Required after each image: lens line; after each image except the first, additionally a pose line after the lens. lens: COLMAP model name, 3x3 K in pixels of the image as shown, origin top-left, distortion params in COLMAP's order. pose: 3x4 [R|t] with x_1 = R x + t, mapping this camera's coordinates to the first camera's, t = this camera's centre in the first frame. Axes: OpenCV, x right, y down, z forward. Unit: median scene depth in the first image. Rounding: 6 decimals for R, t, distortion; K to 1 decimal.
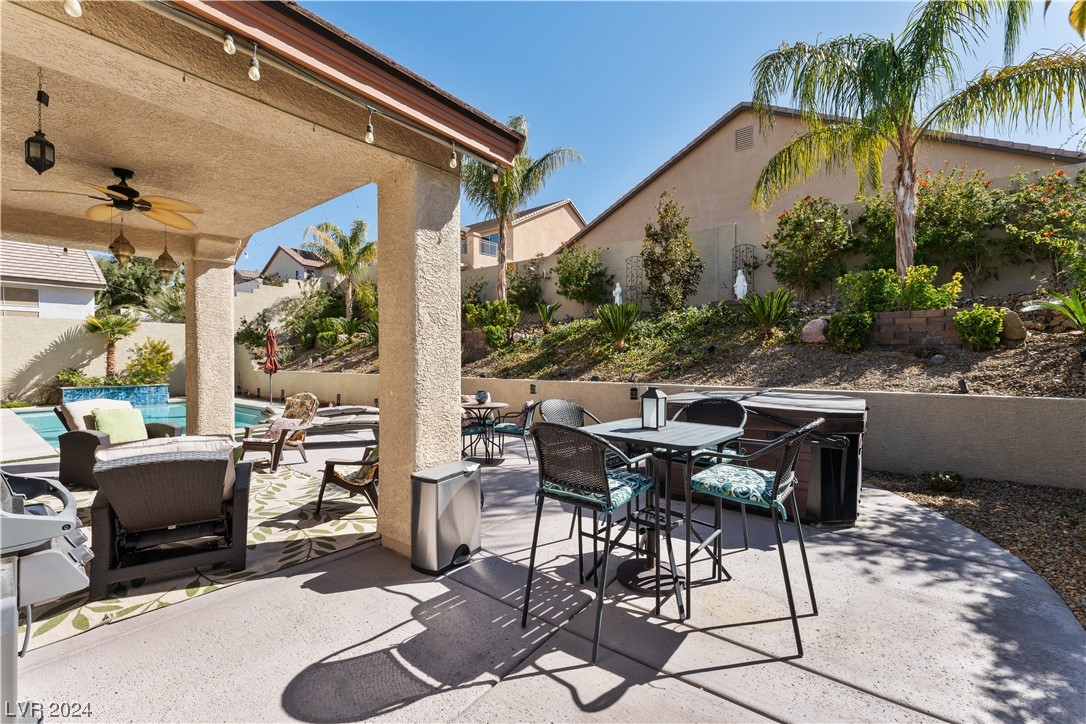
lens RADIAL K [[458.4, 0, 539.2], [0, 458.4, 361.9], [0, 0, 1]] dist [0.001254, 0.000512]
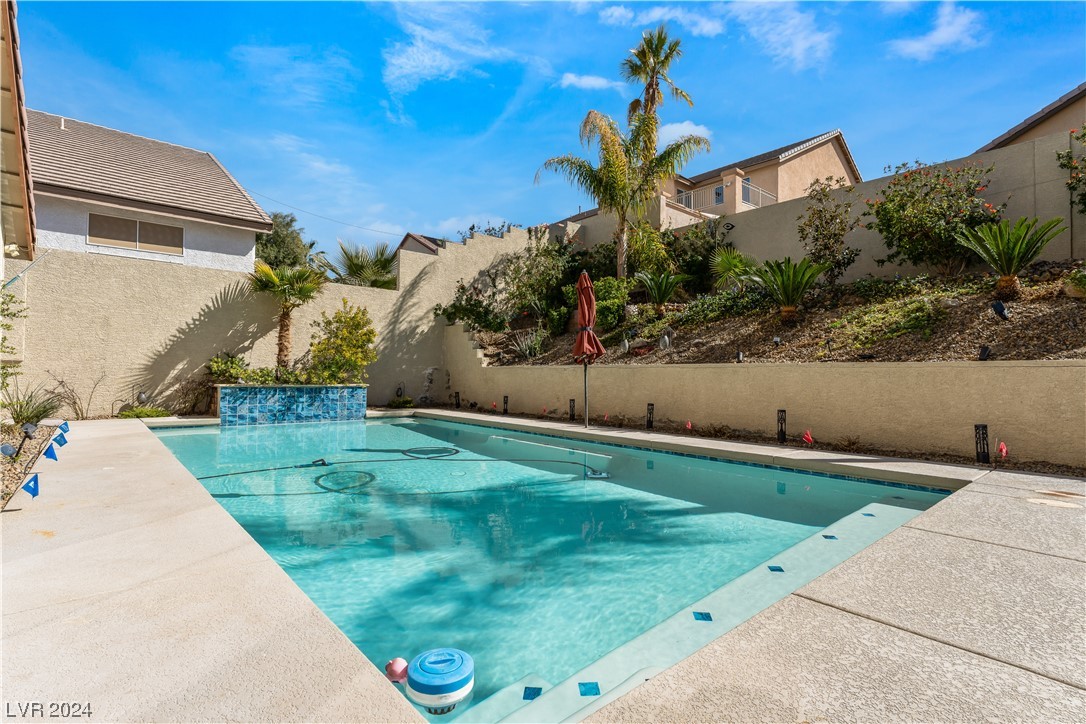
lens RADIAL K [[519.4, 0, 539.9], [0, 519.4, 363.8], [0, 0, 1]] dist [-0.010662, -0.000144]
pose [[0.981706, 0.011188, -0.190076, -0.489533], [-0.017716, 0.999309, -0.032677, 0.040876], [0.189579, 0.035446, 0.981226, 0.417557]]
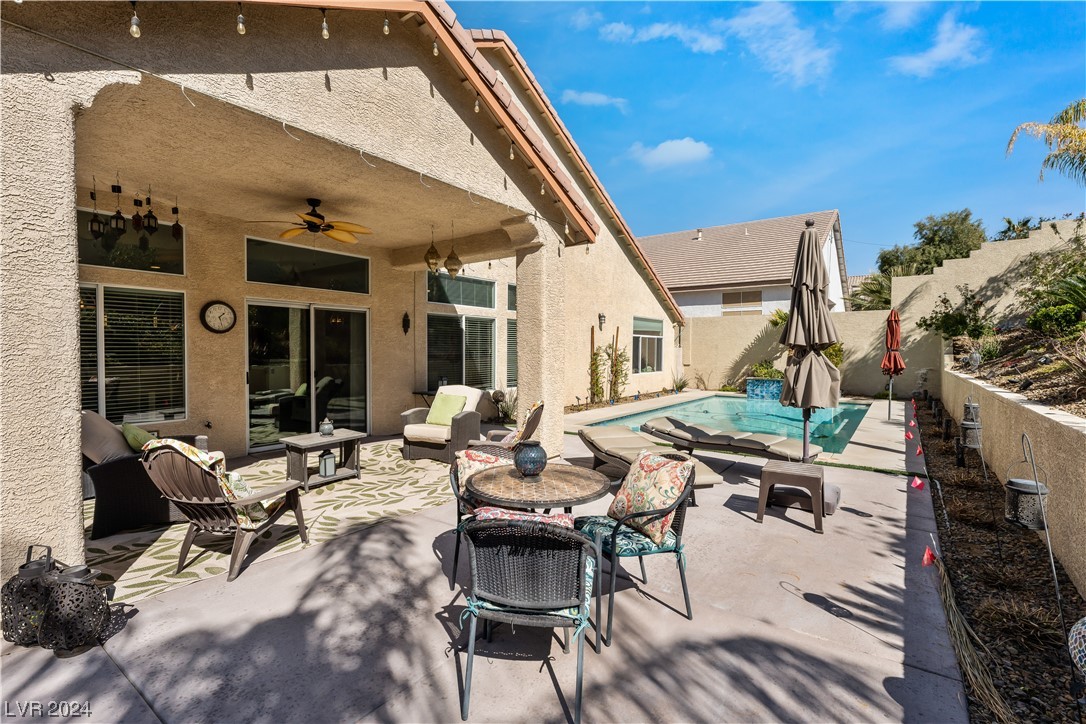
lens RADIAL K [[492.3, 0, 543.0], [0, 492.3, 362.0], [0, 0, 1]] dist [0.000211, 0.000164]
pose [[0.031954, 0.027804, -0.999103, 0.121432], [-0.012987, 0.999540, 0.027401, -0.006853], [0.999405, 0.012099, 0.032300, 0.423968]]
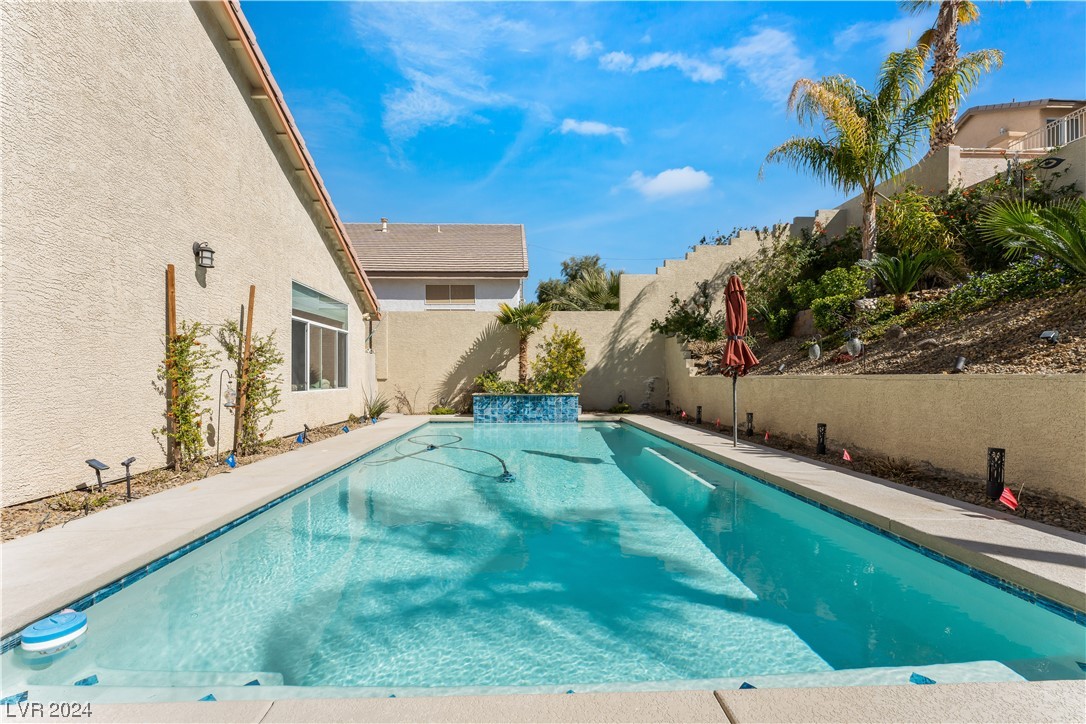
lens RADIAL K [[439.2, 0, 528.4], [0, 439.2, 382.0], [0, 0, 1]] dist [0.000884, -0.000063]
pose [[0.638549, 0.010690, -0.769507, -0.358485], [-0.007348, 0.999943, 0.007794, 0.026787], [0.769546, 0.000677, 0.638591, 0.534843]]
